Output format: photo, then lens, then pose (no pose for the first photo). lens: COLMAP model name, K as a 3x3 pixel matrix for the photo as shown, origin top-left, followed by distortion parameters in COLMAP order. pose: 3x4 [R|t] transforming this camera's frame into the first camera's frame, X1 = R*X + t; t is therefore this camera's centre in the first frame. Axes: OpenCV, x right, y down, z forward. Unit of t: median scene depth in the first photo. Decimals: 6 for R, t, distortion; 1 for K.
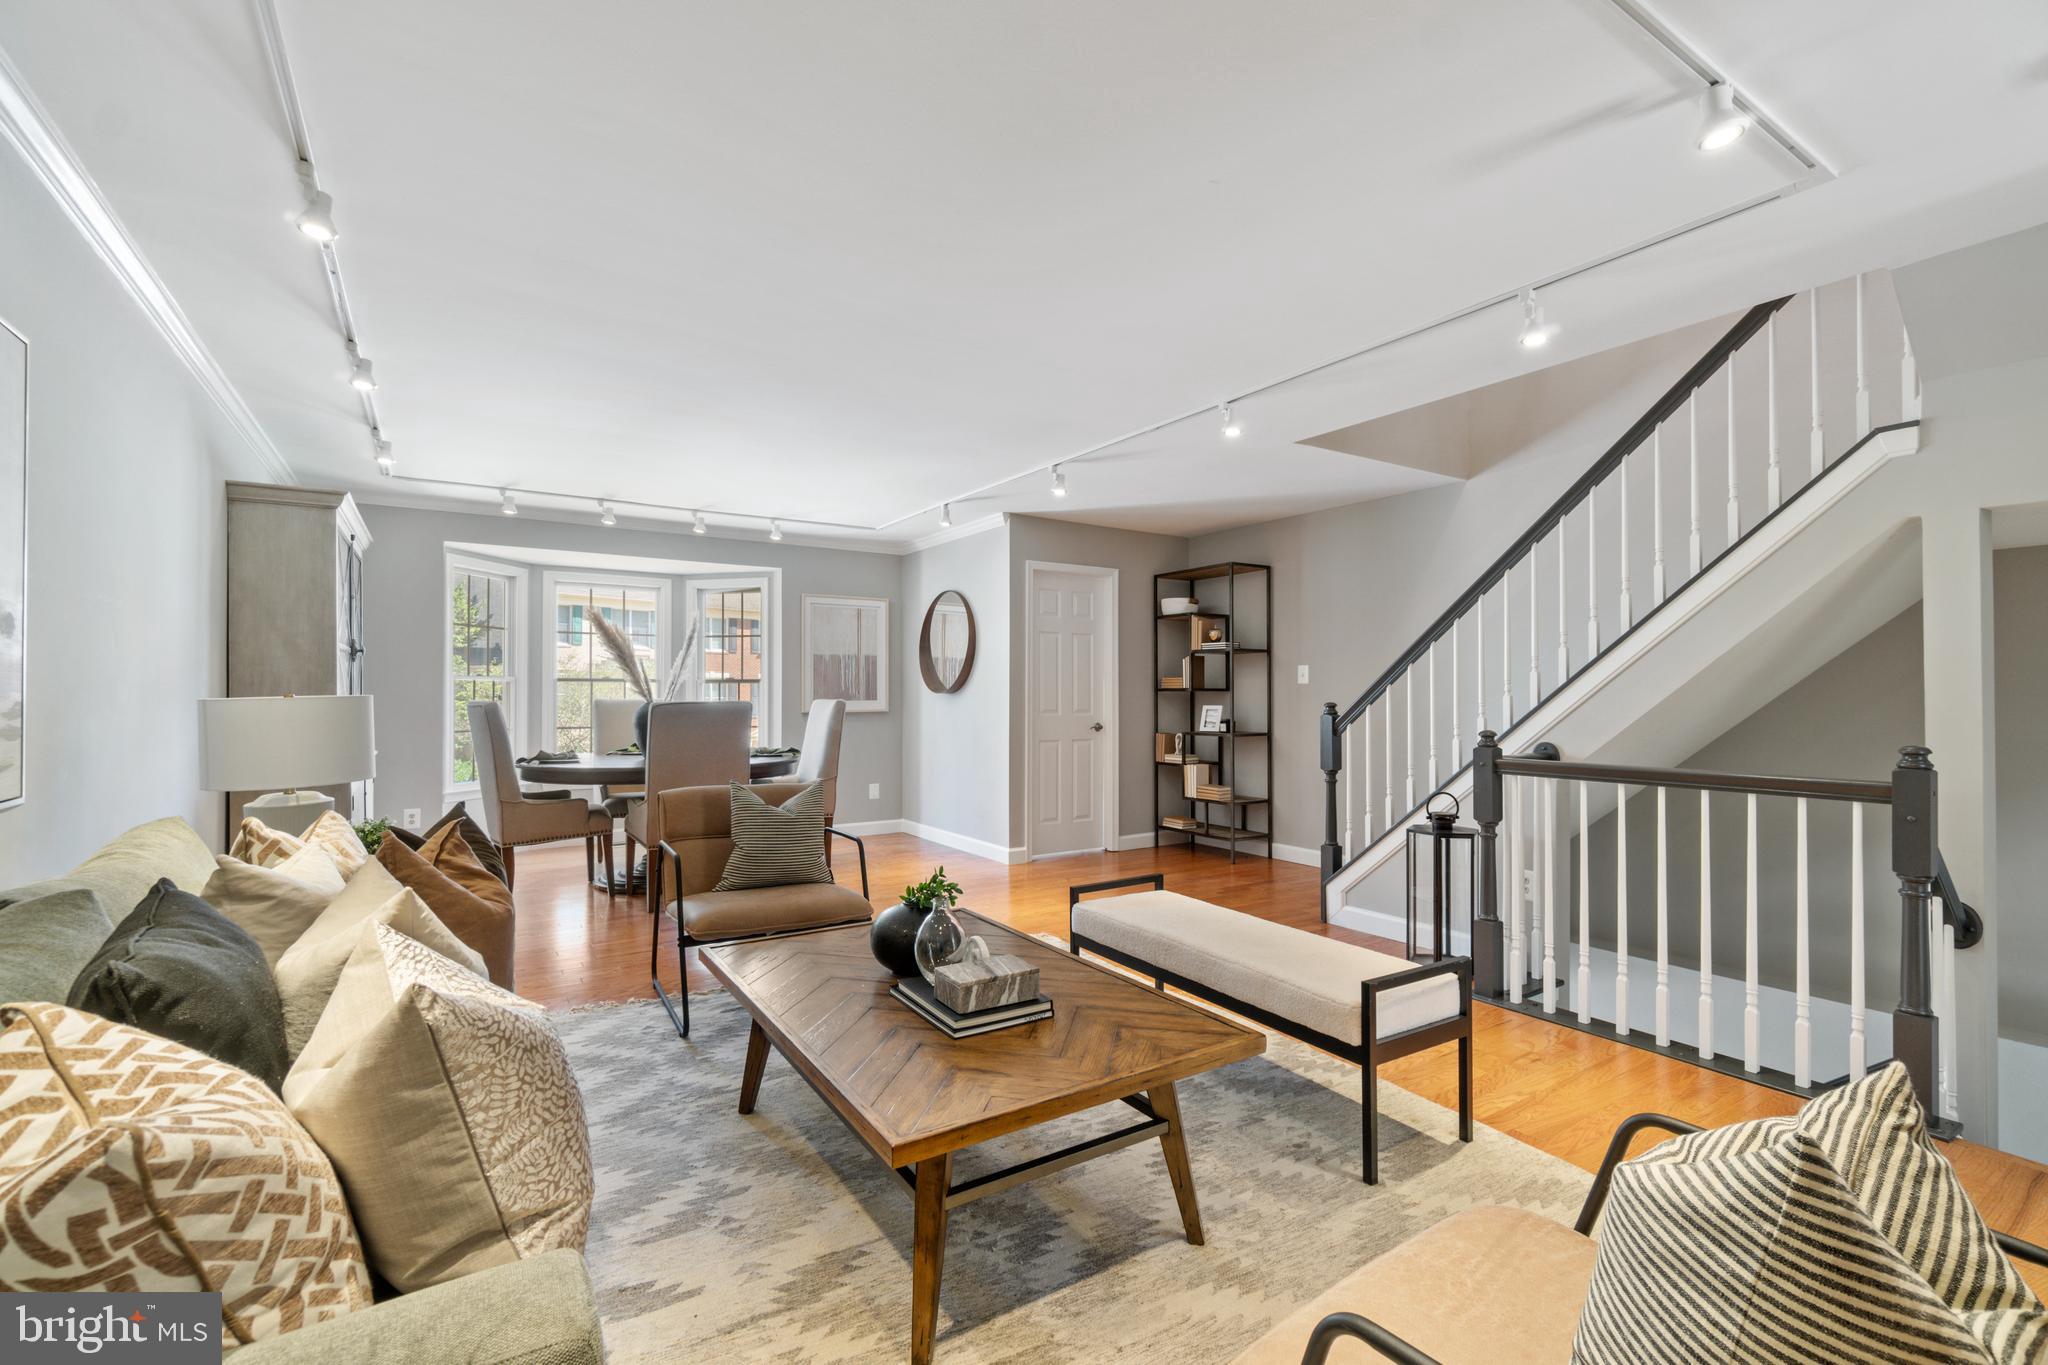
lens RADIAL K [[880.7, 0, 1027.6], [0, 880.7, 684.6], [0, 0, 1]] dist [0.001215, 0.000839]
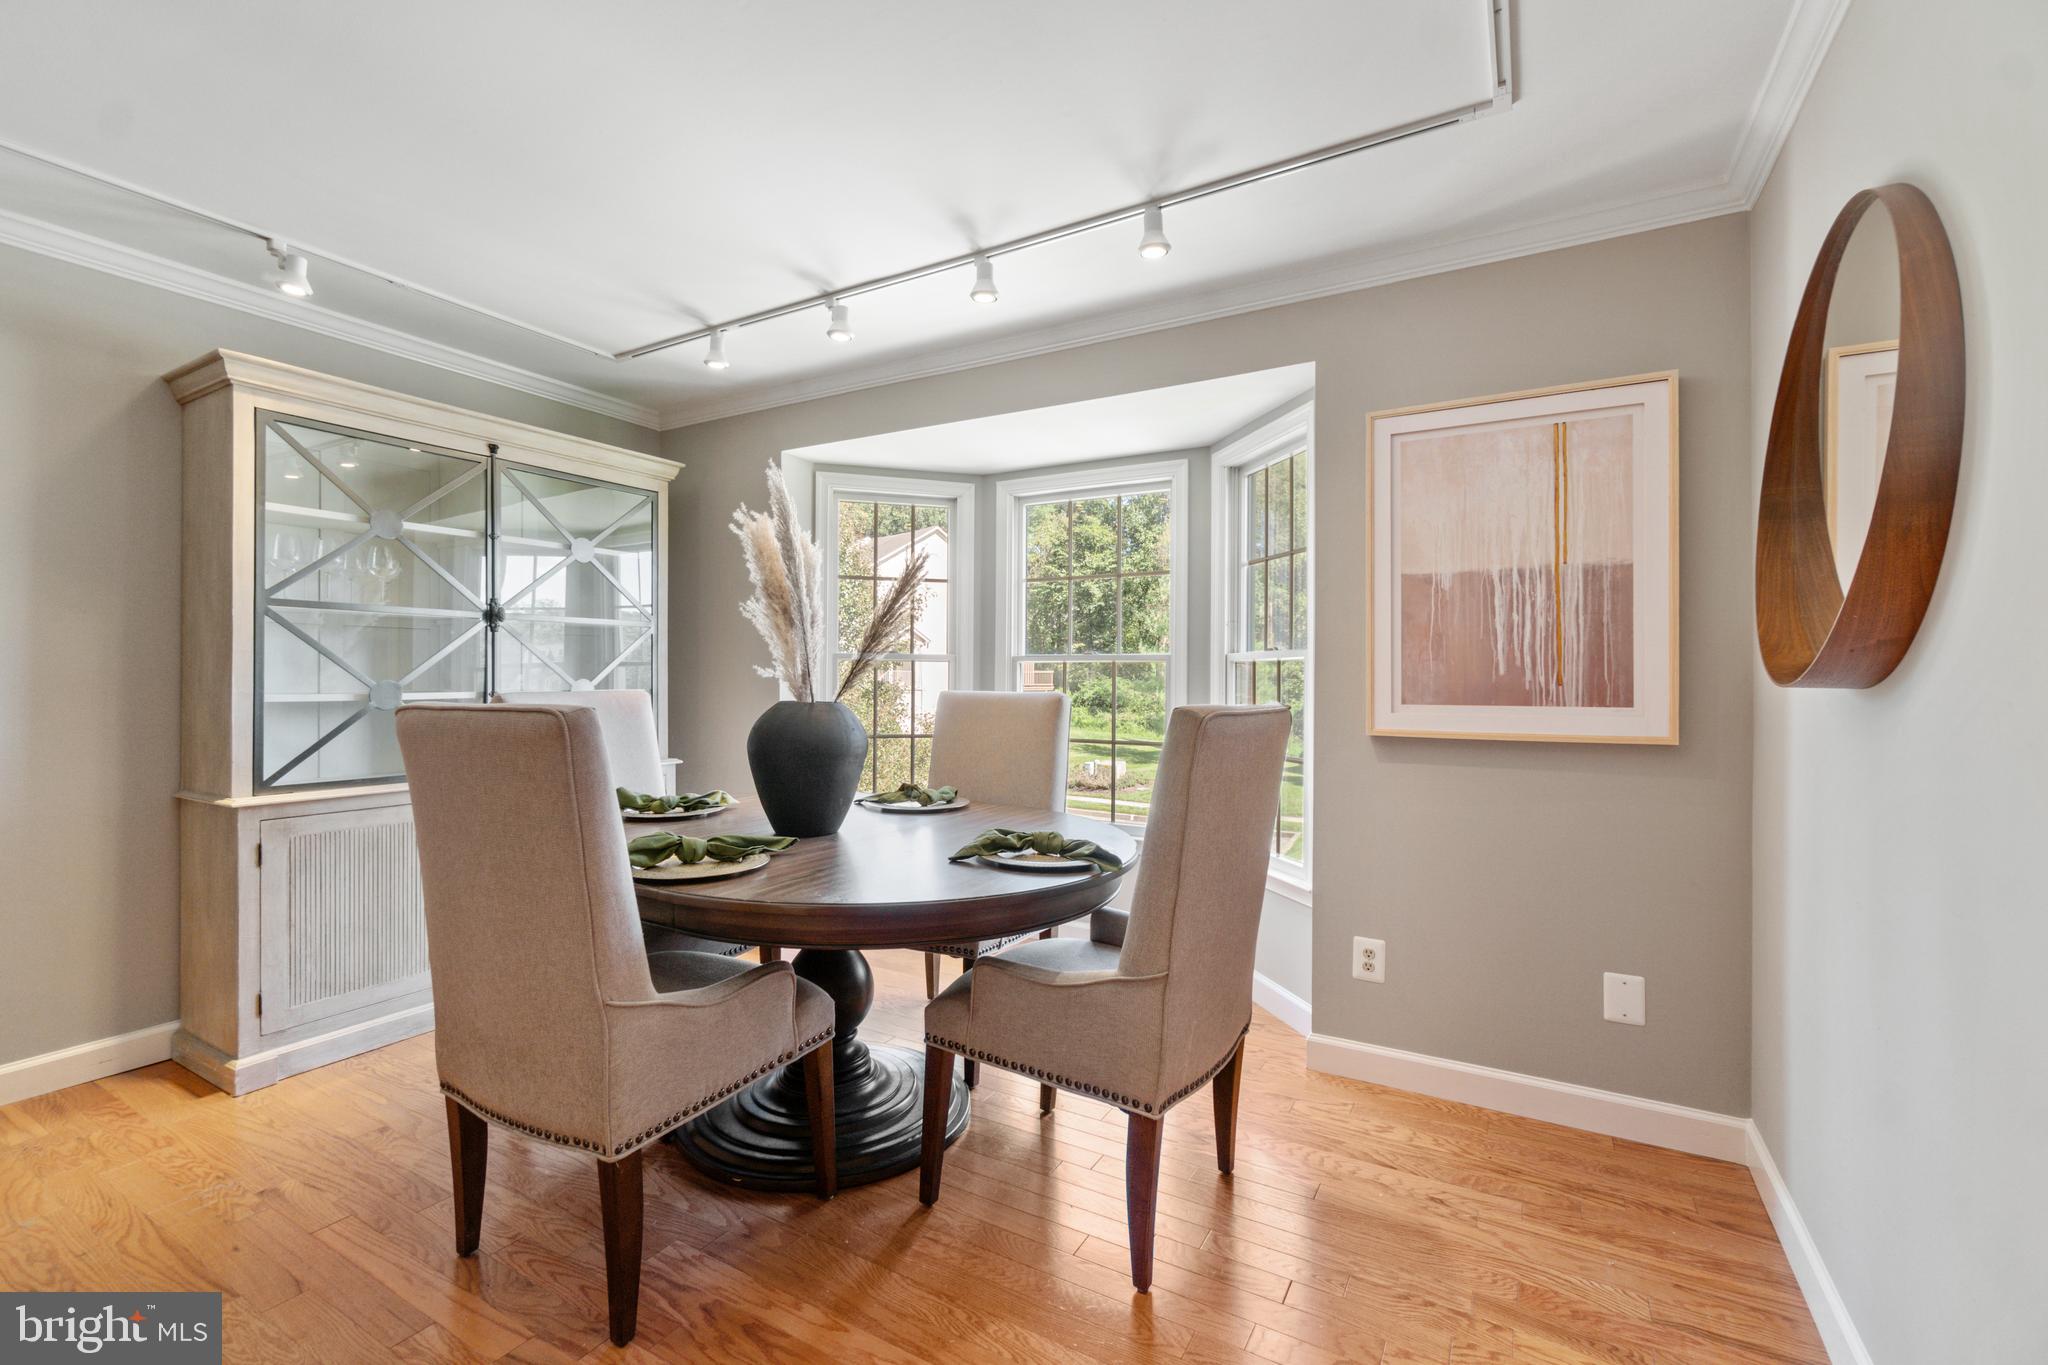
lens RADIAL K [[892.0, 0, 1014.1], [0, 892.0, 678.3], [0, 0, 1]] dist [-0.000734, 0.000035]
pose [[0.436986, 0.001187, -0.899467, 0.056622], [0.003770, 0.999988, 0.003151, 0.020746], [0.899460, -0.004768, 0.436976, 2.294710]]
